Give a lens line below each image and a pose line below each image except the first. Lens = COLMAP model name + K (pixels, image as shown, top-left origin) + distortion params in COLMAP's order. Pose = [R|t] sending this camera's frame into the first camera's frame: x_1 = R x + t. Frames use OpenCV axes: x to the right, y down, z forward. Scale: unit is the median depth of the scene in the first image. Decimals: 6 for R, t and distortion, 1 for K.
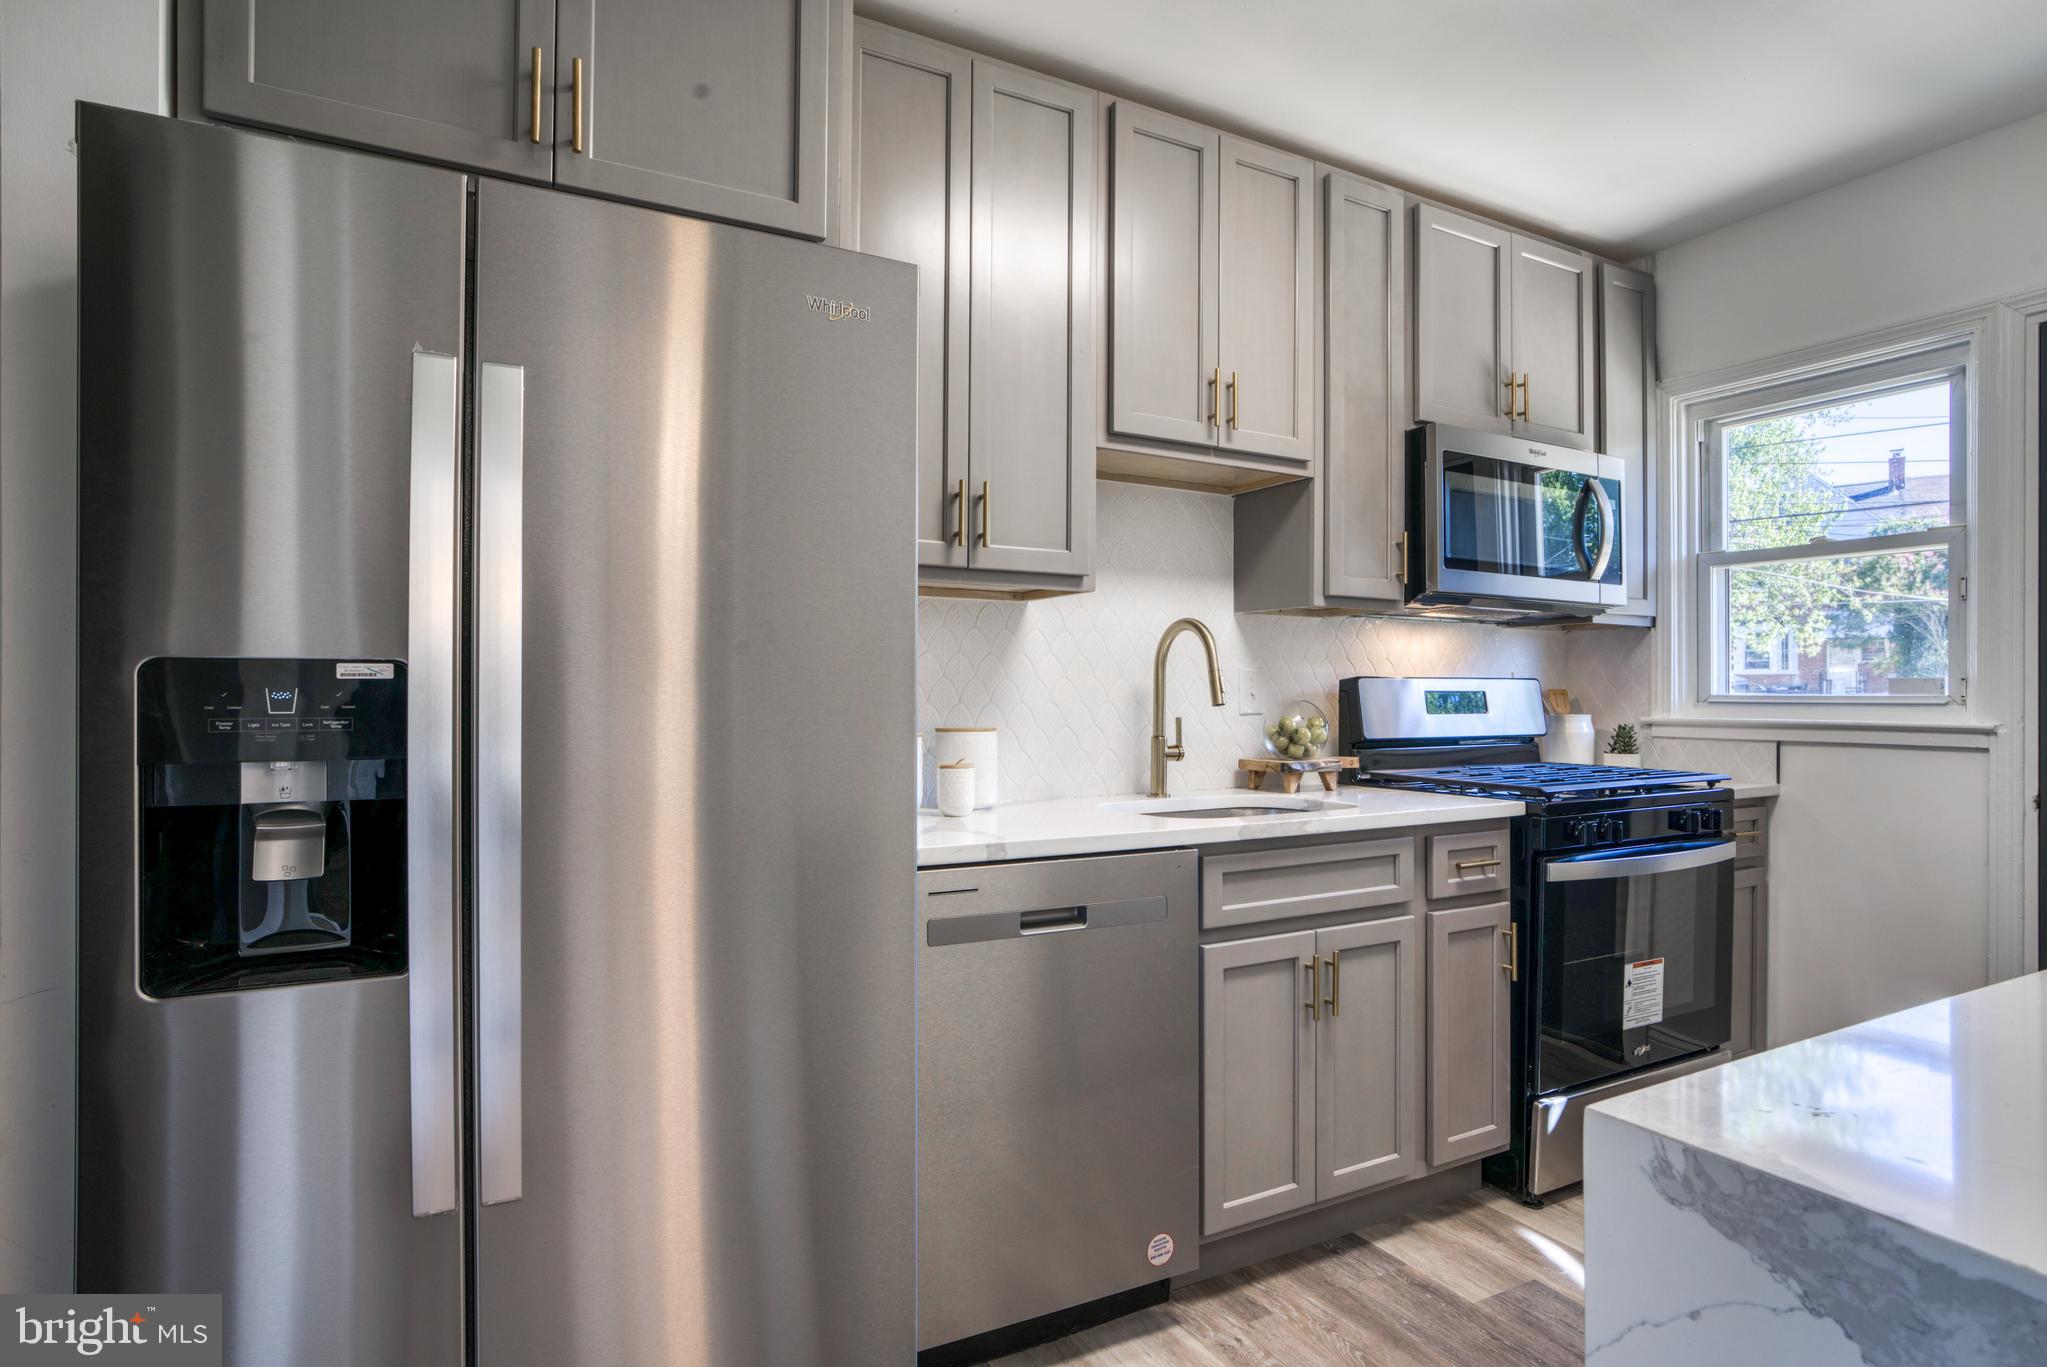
lens RADIAL K [[1094.6, 0, 1015.3], [0, 1094.6, 689.6], [0, 0, 1]] dist [-0.056857, 0.034242]
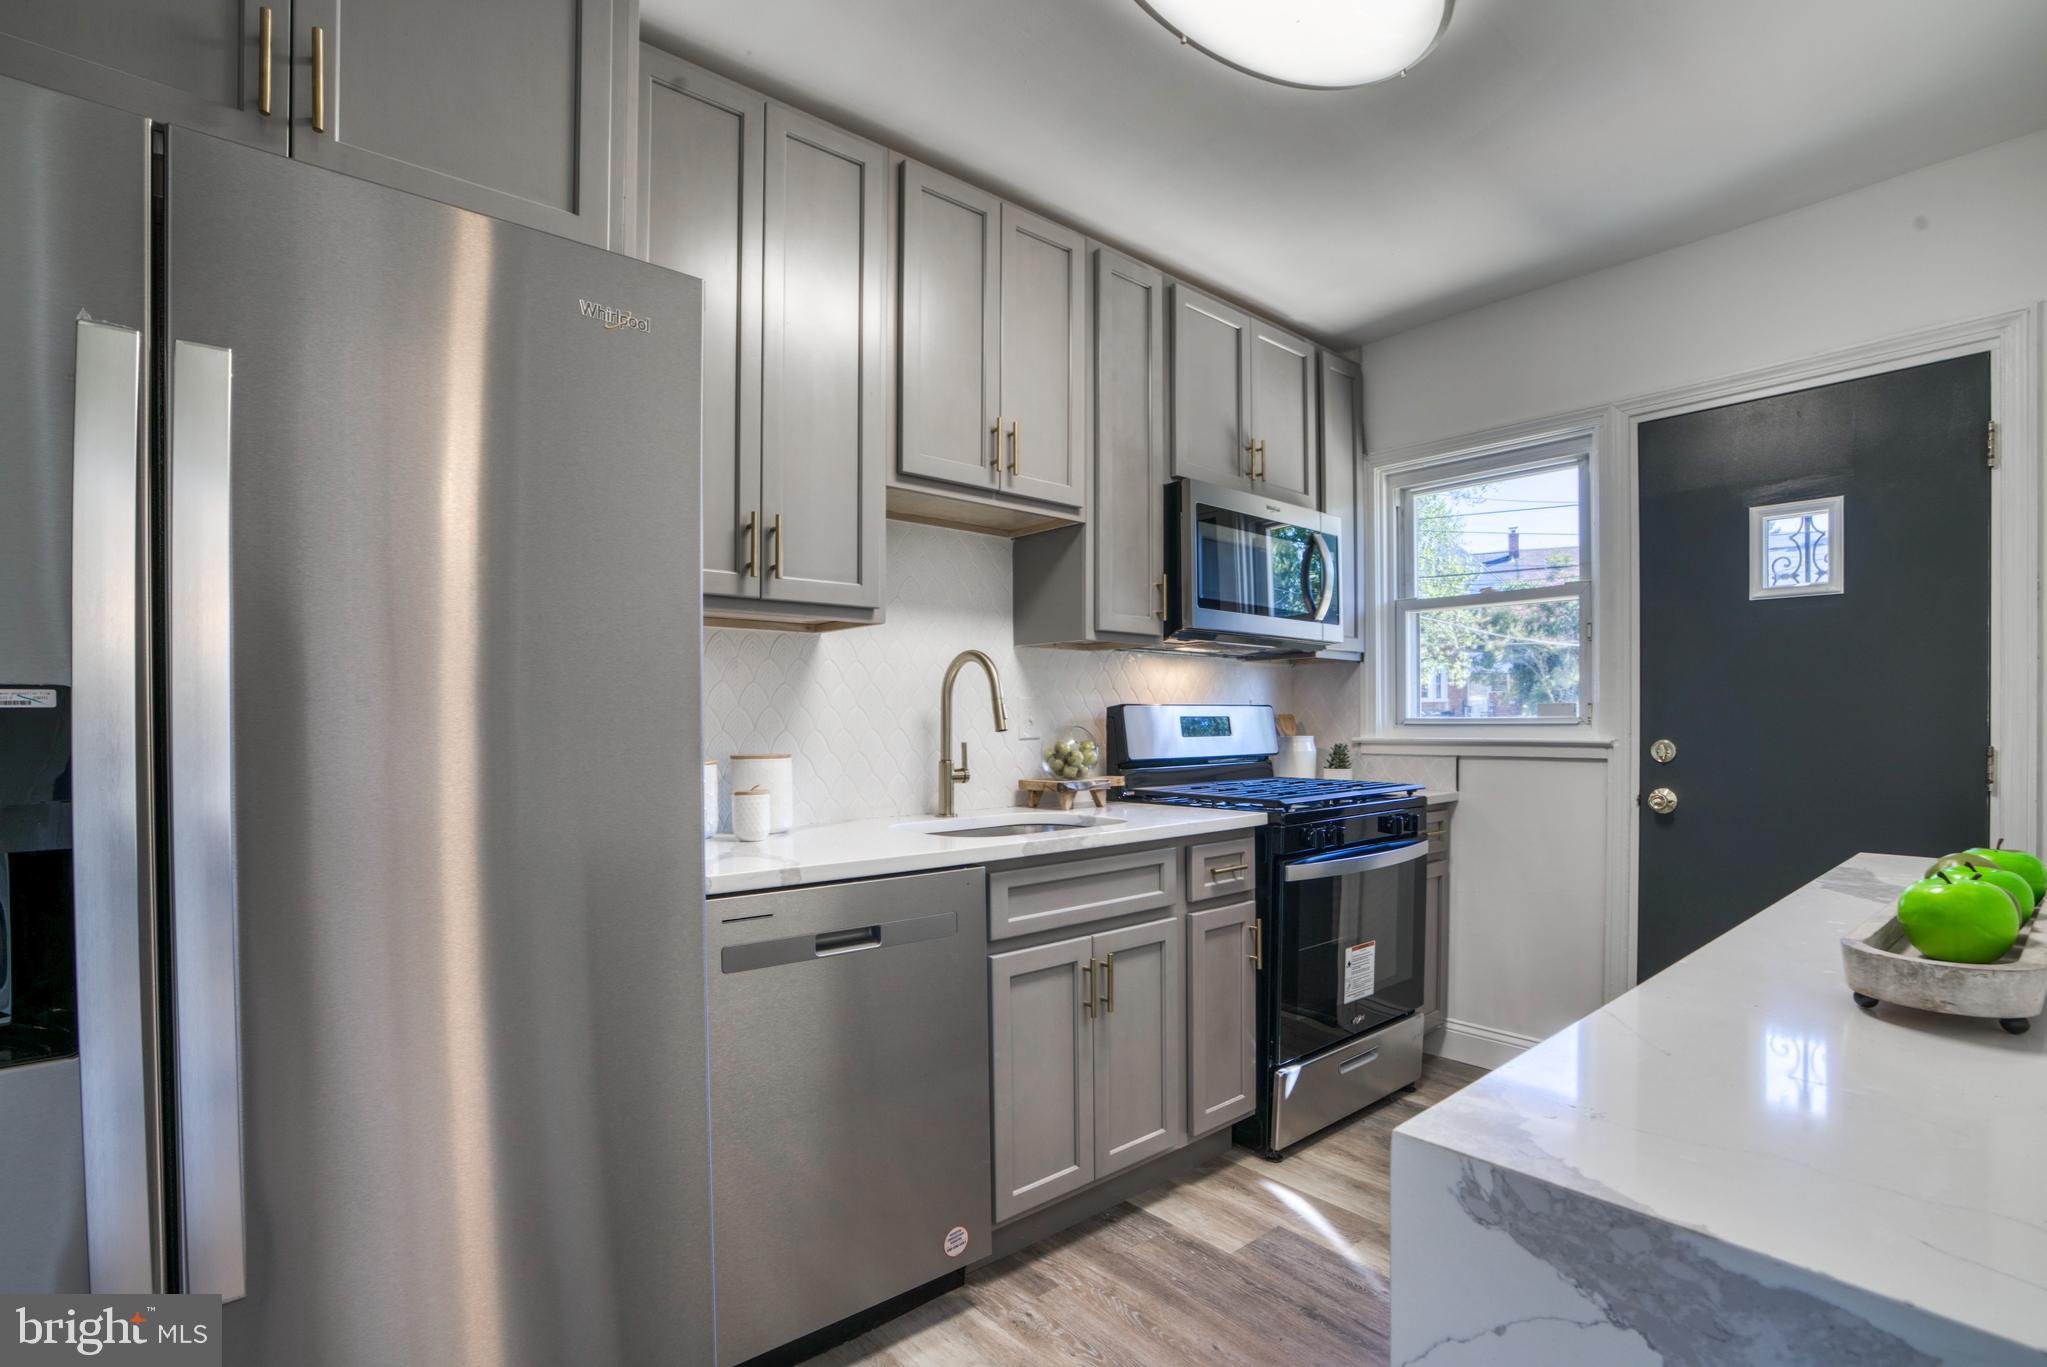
lens RADIAL K [[967.9, 0, 1018.1], [0, 967.9, 734.6], [0, 0, 1]] dist [-0.076607, 0.032267]
pose [[0.978194, -0.010572, 0.207425, 0.003845], [0.007038, 0.999817, 0.017769, 0.001301], [-0.207575, -0.015922, 0.978089, 0.061167]]
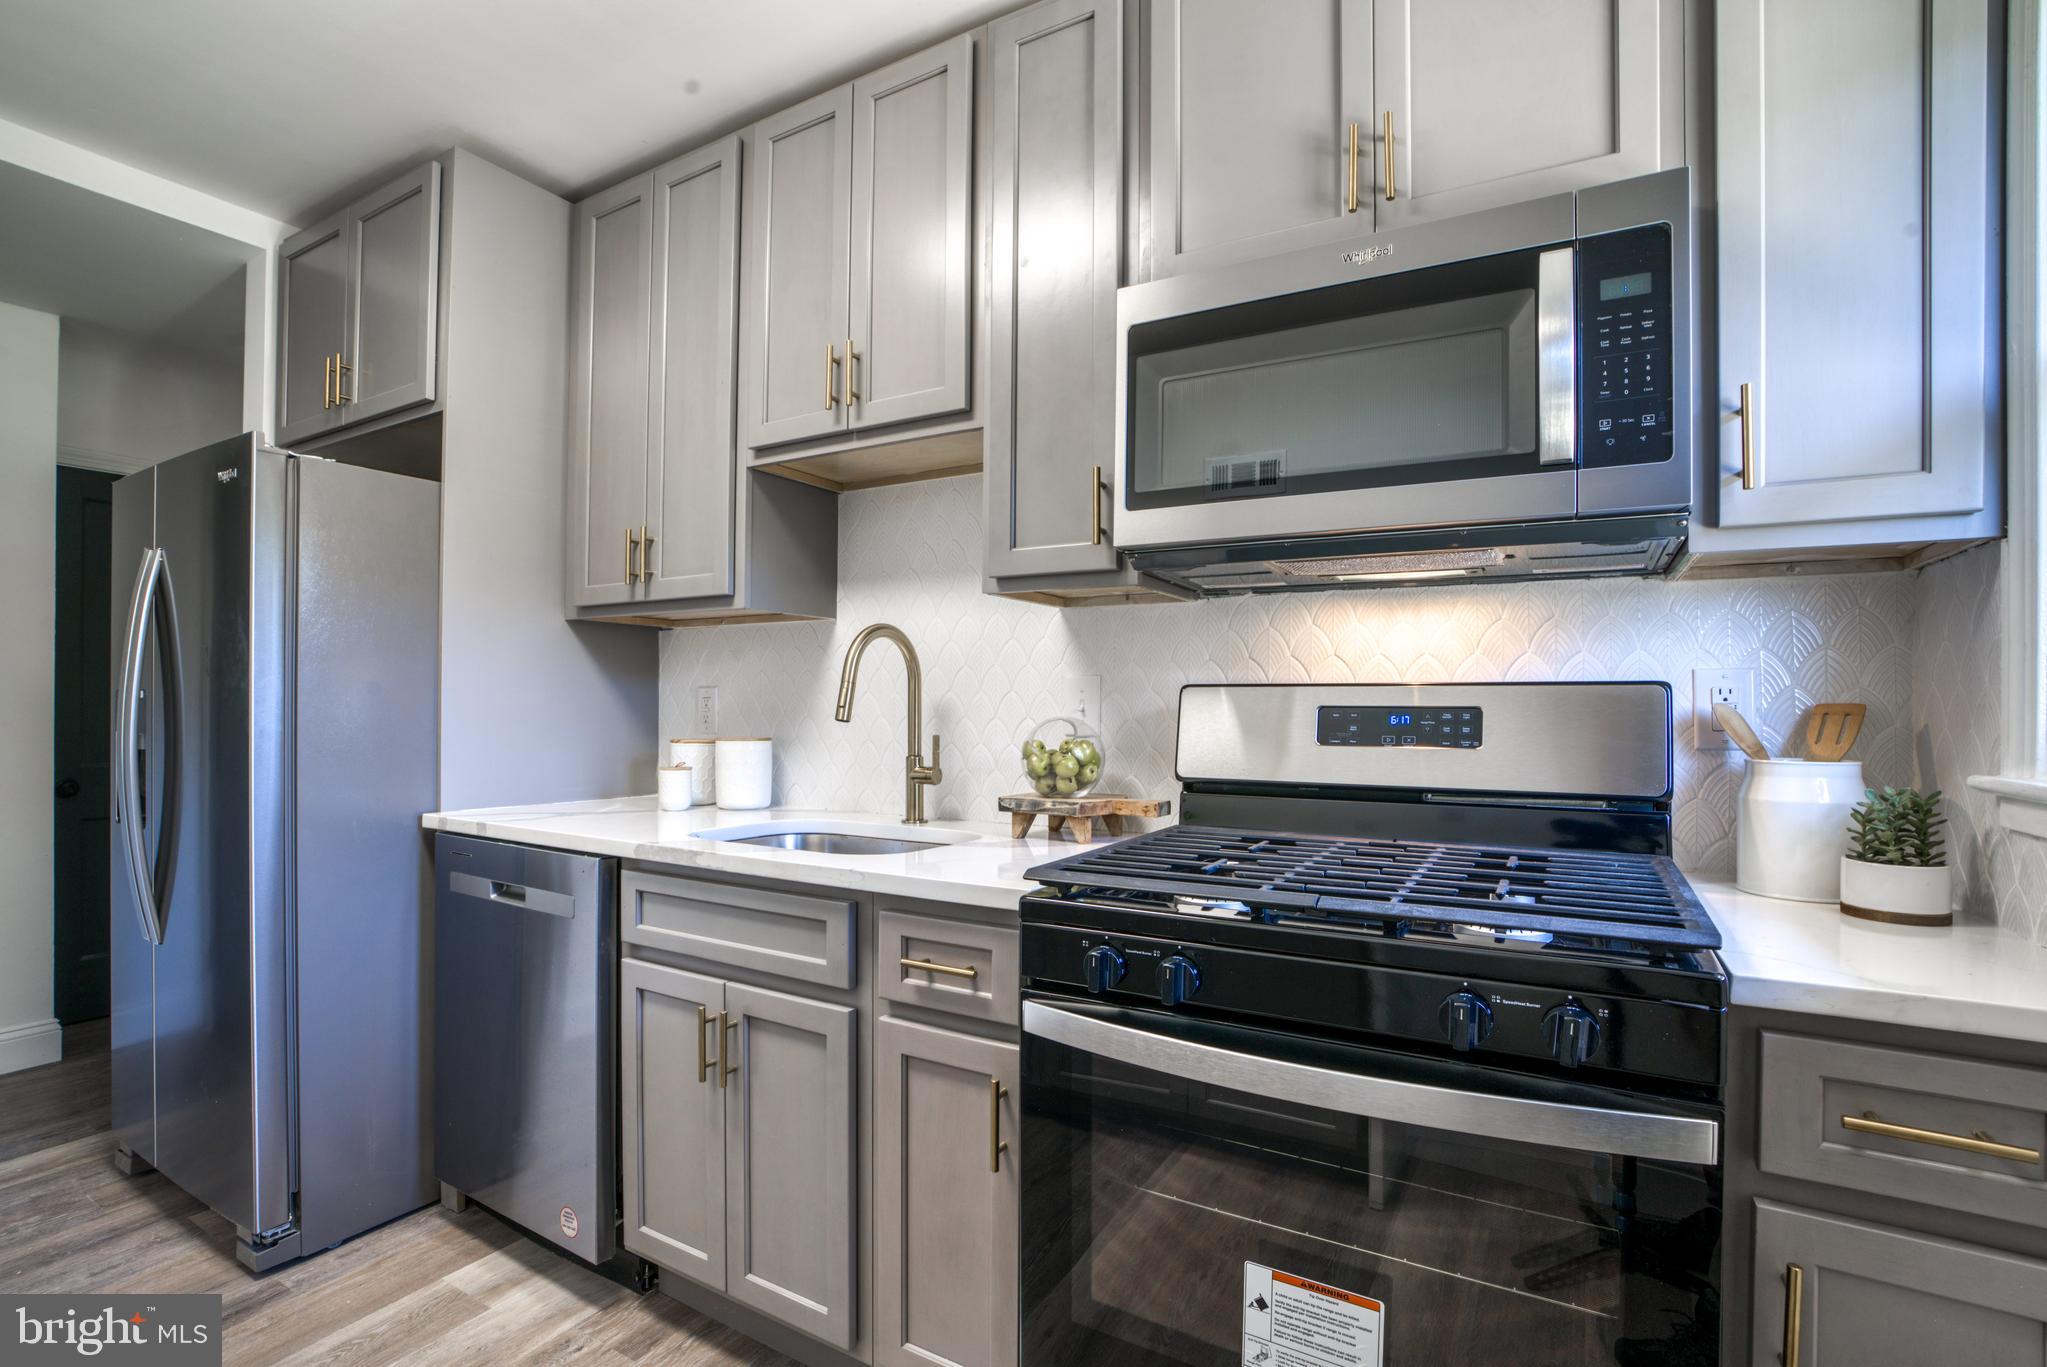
lens RADIAL K [[955.3, 0, 1018.0], [0, 955.3, 704.5], [0, 0, 1]] dist [-0.067691, 0.026837]
pose [[0.510271, -0.000523, -0.860014, 0.912577], [-0.000099, 1.000000, -0.000667, 0.001422], [0.860014, 0.000425, 0.510270, 0.717393]]
